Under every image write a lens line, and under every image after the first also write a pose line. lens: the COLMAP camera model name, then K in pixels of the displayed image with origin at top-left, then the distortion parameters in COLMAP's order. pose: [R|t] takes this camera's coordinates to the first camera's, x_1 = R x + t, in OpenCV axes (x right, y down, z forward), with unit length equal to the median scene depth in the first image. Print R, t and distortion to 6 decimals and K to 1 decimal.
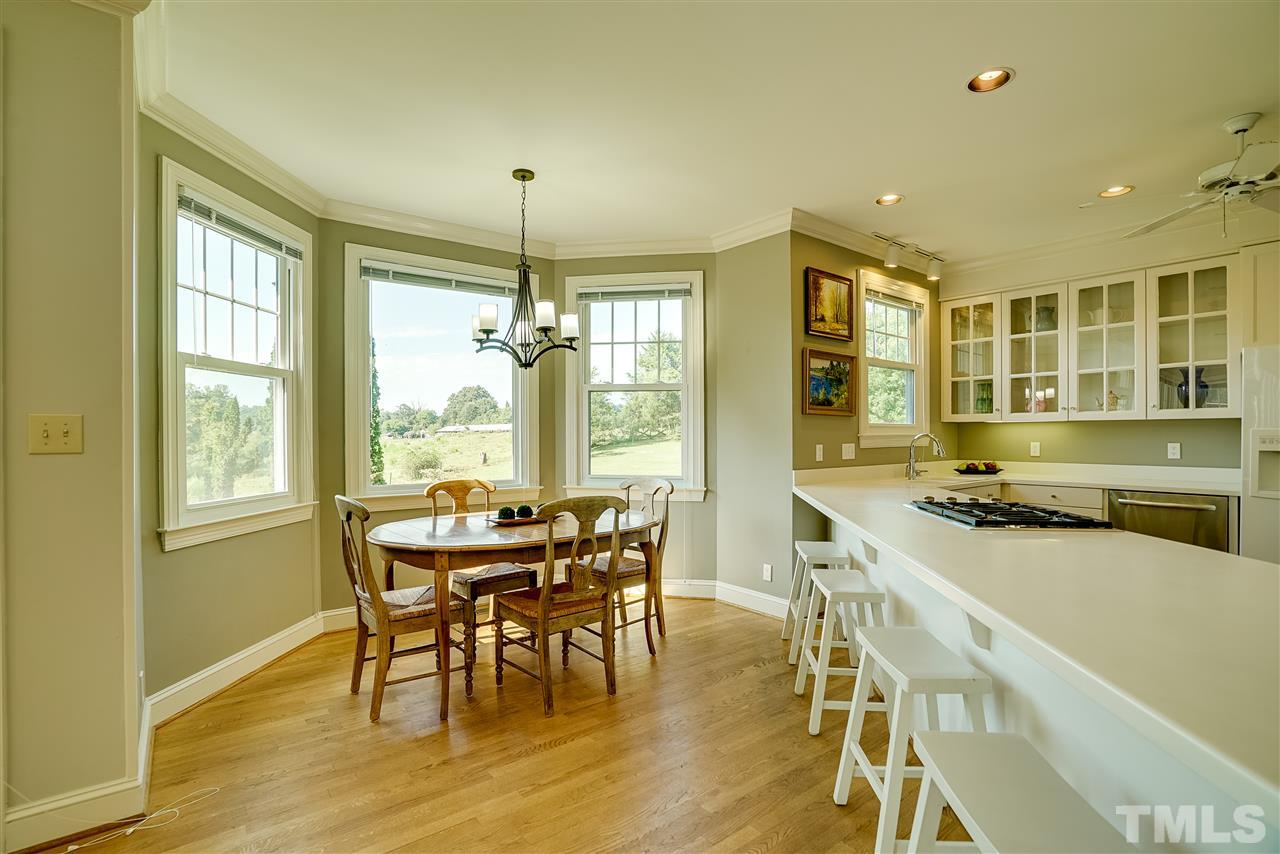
lens RADIAL K [[611.2, 0, 644.2], [0, 611.2, 432.6], [0, 0, 1]] dist [0.046148, 0.001886]
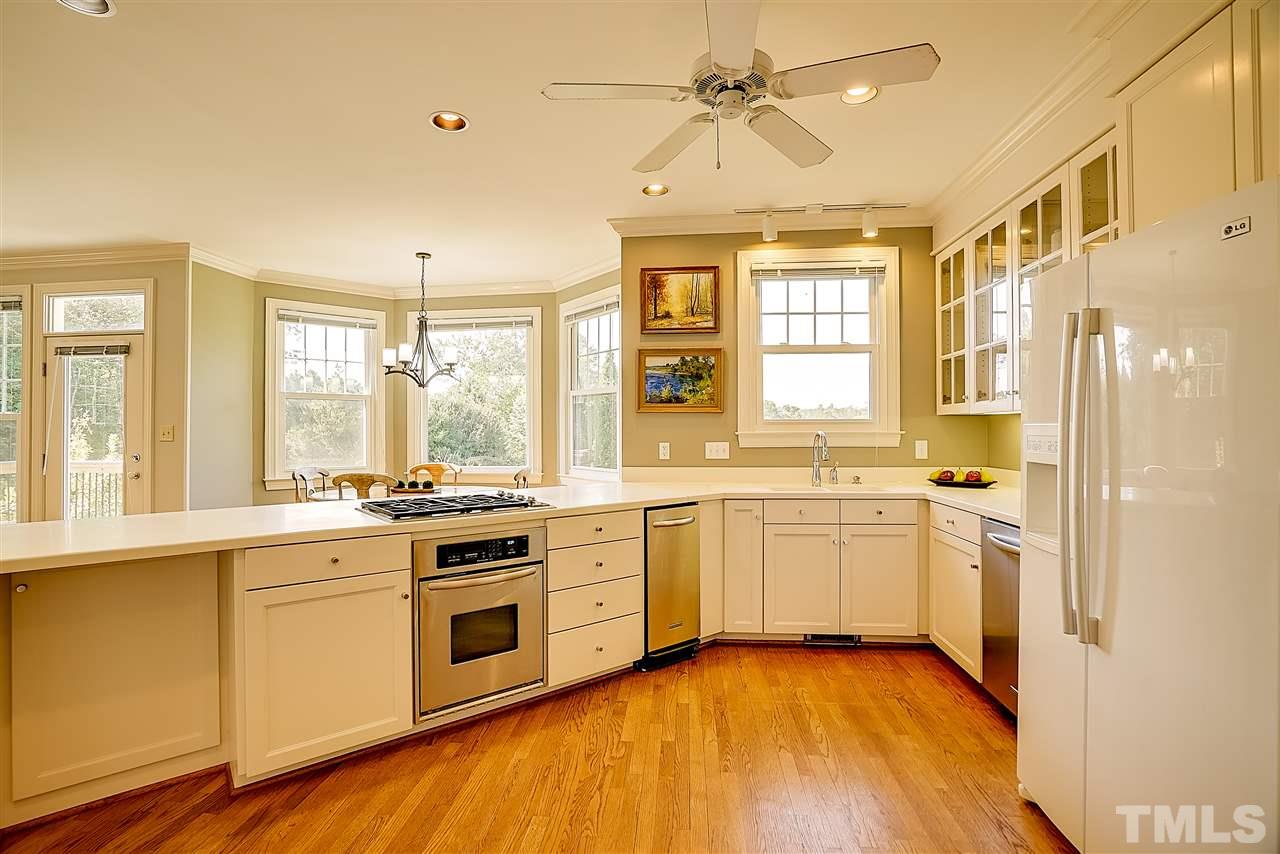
lens RADIAL K [[611.2, 0, 645.2], [0, 611.2, 425.3], [0, 0, 1]] dist [0.046148, 0.001886]
pose [[0.697675, -0.008186, -0.716368, 0.962431], [0.005260, 0.999966, -0.006305, -0.002144], [0.716395, 0.000631, 0.697695, 0.285564]]
